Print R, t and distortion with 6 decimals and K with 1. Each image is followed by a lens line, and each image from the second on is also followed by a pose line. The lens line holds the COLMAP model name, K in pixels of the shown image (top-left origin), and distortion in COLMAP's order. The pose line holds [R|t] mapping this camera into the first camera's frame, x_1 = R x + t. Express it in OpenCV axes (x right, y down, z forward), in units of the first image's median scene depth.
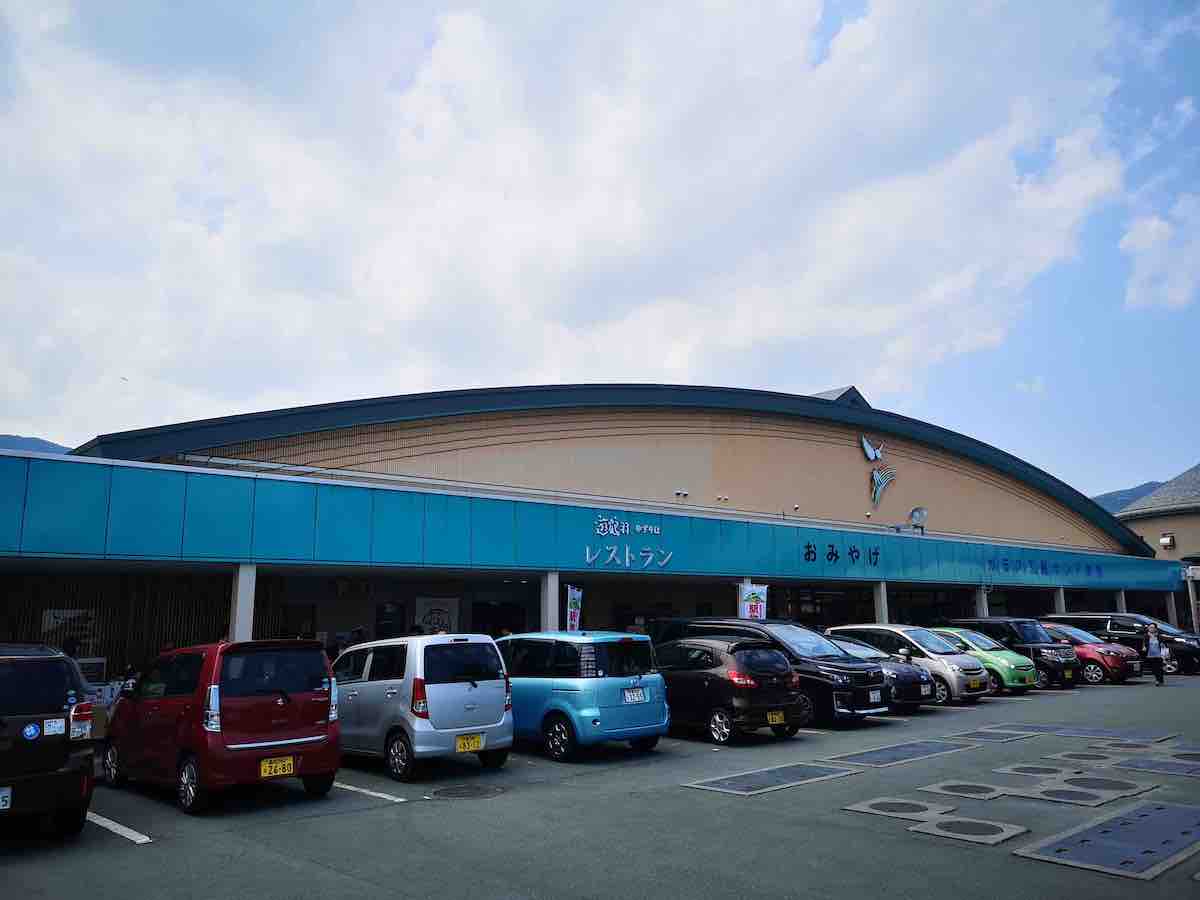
lens RADIAL K [[917.3, 0, 602.1], [0, 917.3, 449.5], [0, 0, 1]] dist [0.032145, 0.004058]
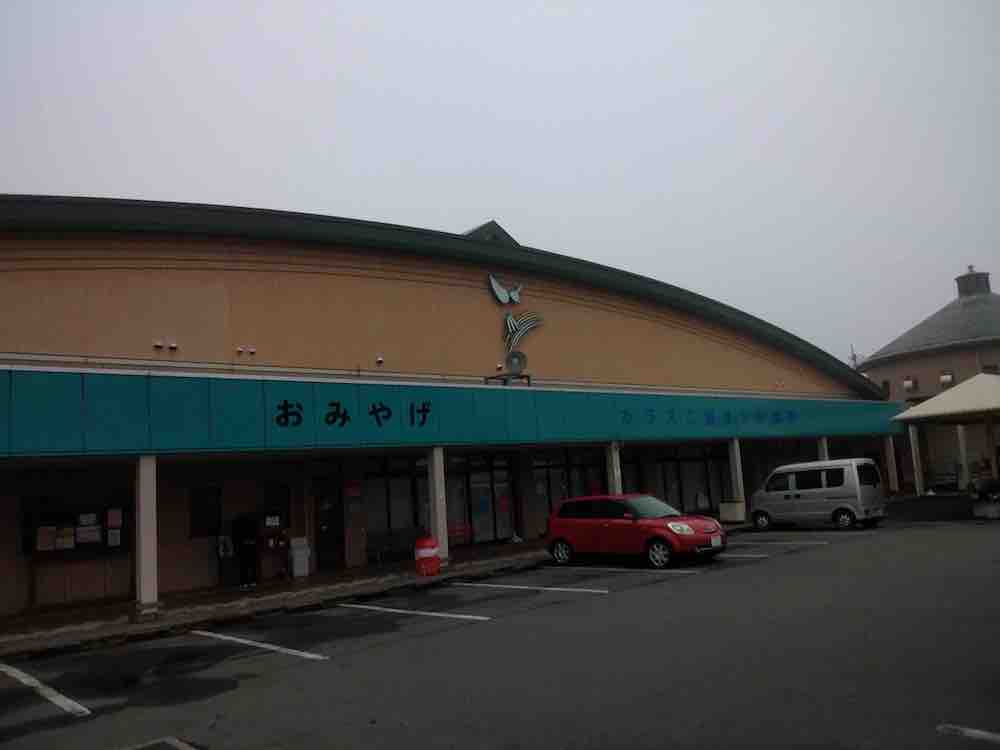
lens RADIAL K [[802.3, 0, 498.5], [0, 802.3, 377.5], [0, 0, 1]] dist [0.021047, -0.006842]
pose [[0.998518, -0.053782, 0.008365, 0.278680], [0.053295, 0.997311, 0.050295, 0.042415], [-0.011048, -0.049774, 0.998699, 0.254132]]
